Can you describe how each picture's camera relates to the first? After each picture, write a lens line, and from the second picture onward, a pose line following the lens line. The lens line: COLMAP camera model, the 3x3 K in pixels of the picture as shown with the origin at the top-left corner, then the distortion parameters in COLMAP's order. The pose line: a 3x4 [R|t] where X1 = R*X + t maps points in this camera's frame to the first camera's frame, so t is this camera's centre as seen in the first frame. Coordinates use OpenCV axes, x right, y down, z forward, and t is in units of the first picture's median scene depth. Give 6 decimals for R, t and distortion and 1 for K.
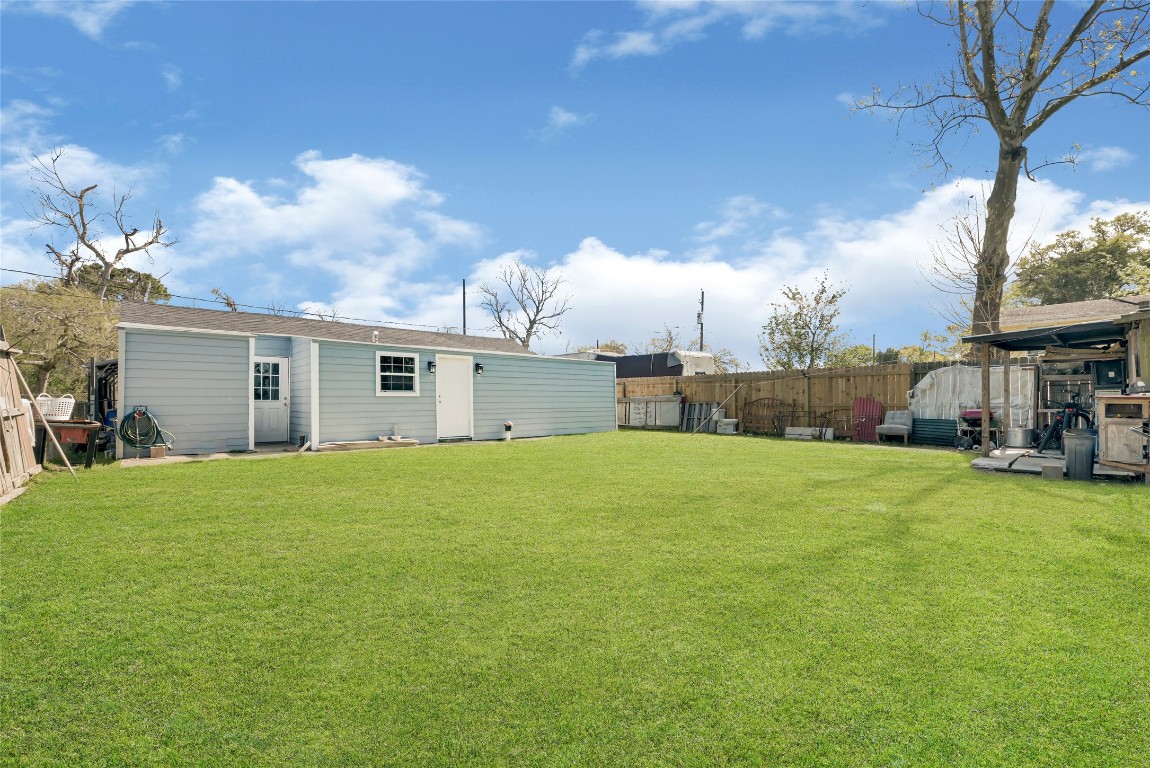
lens RADIAL K [[536.2, 0, 575.8], [0, 536.2, 397.0], [0, 0, 1]] dist [0.002228, 0.000287]
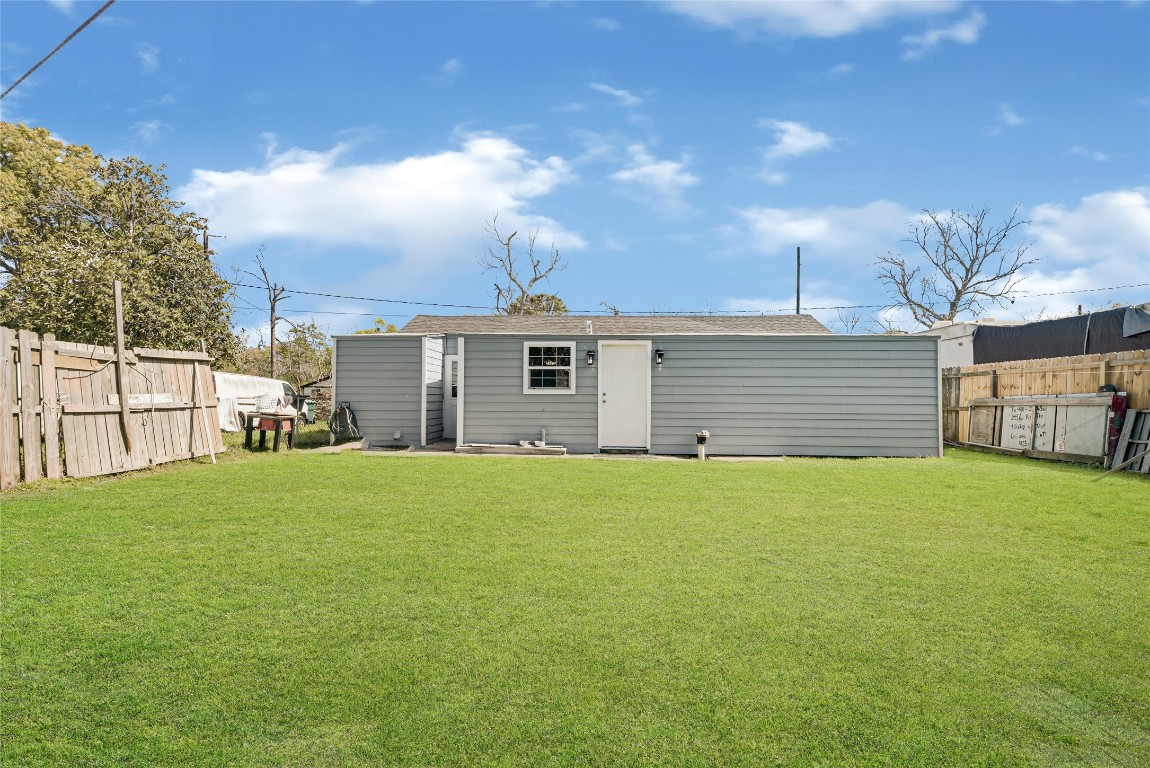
lens RADIAL K [[536.2, 0, 575.8], [0, 536.2, 397.0], [0, 0, 1]] dist [0.002228, 0.000287]
pose [[0.677332, 0.003309, -0.735670, 0.285237], [-0.003451, 0.999993, 0.001320, 0.001823], [0.735669, 0.001645, 0.677339, 0.421017]]
